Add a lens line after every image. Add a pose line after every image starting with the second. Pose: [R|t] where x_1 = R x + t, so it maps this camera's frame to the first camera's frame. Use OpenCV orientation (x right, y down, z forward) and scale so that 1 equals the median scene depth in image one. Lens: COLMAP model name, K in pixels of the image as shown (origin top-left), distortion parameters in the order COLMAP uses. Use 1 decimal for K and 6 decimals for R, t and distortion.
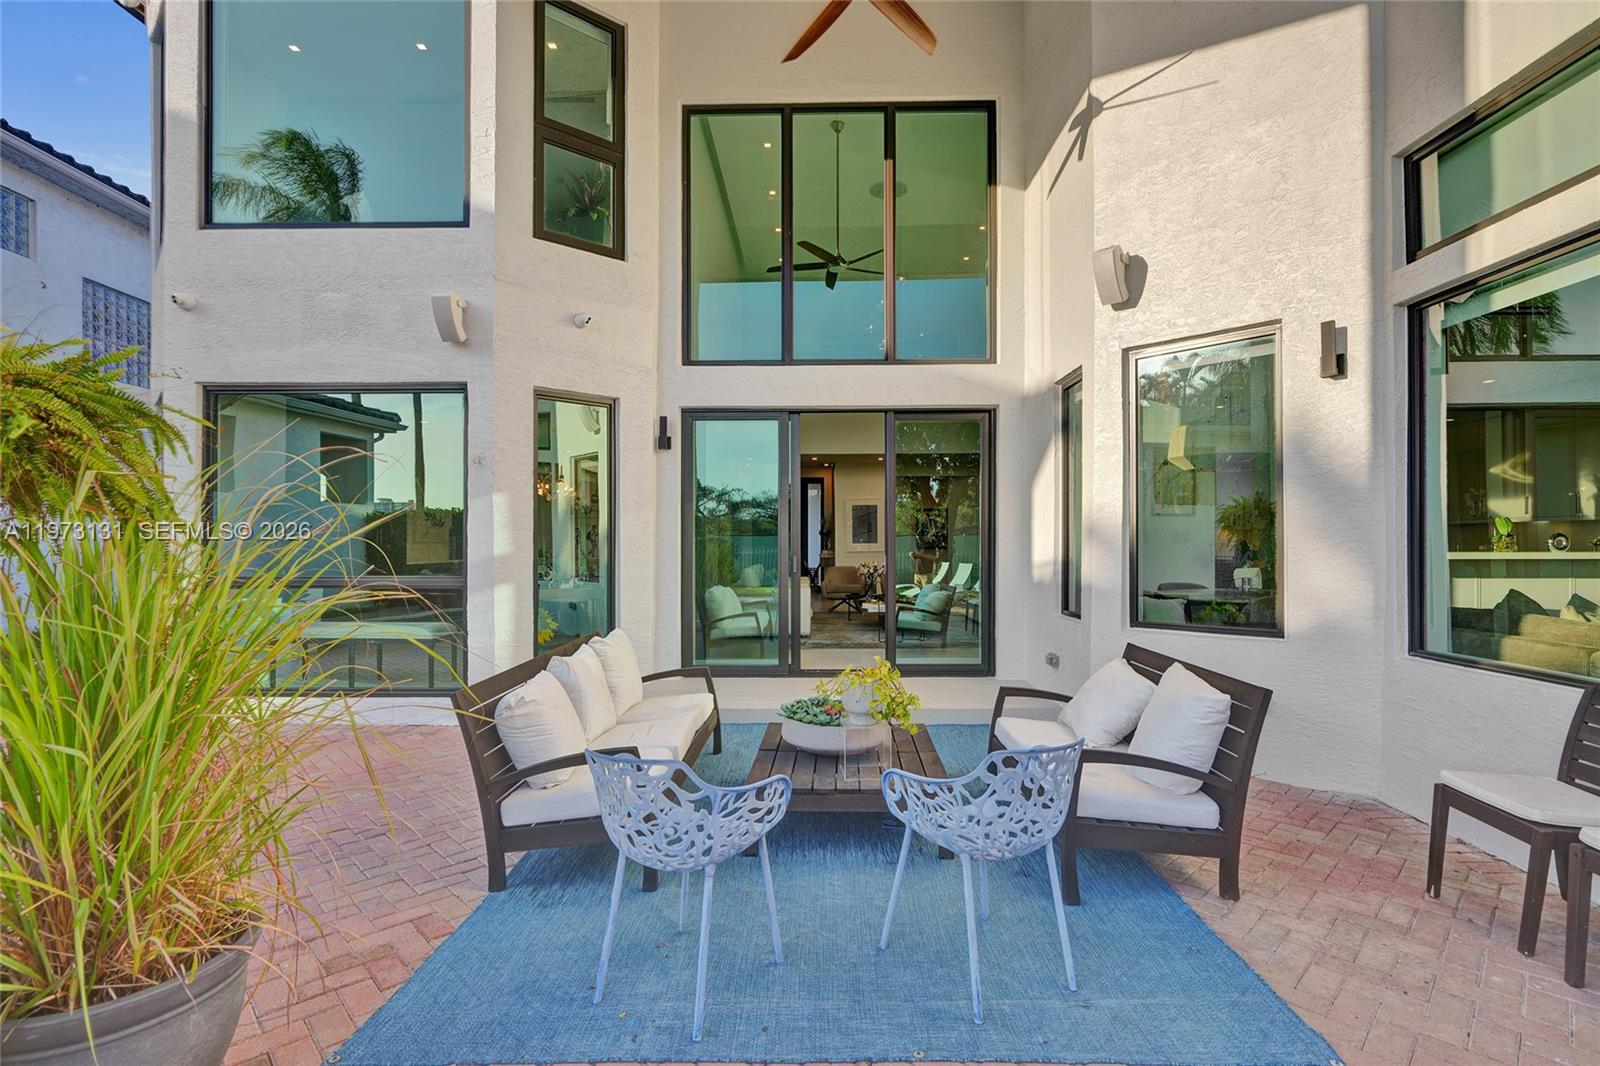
lens RADIAL K [[744.9, 0, 807.1], [0, 744.9, 535.7], [0, 0, 1]] dist [-0.012352, 0.000267]
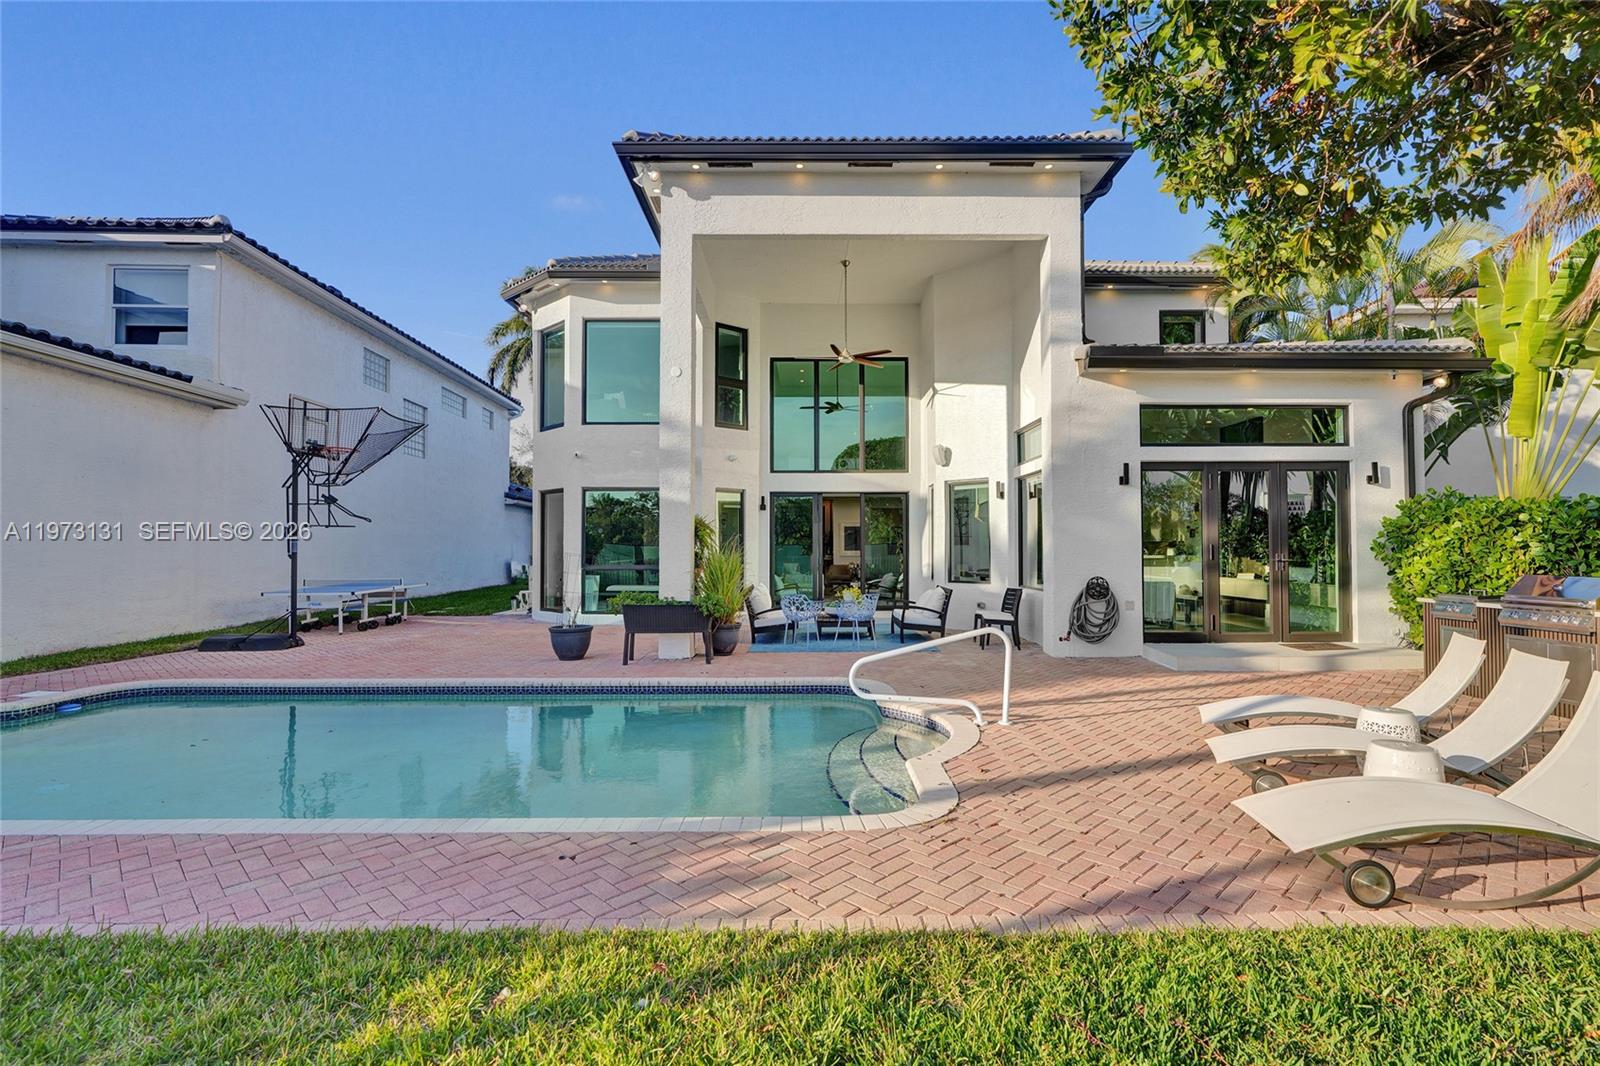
lens RADIAL K [[744.9, 0, 807.1], [0, 744.9, 535.7], [0, 0, 1]] dist [-0.012352, 0.000267]
pose [[0.999917, 0.000562, 0.012903, -0.090700], [-0.000474, 0.999976, -0.006880, -0.023481], [-0.012907, 0.006873, 0.999893, -1.343033]]
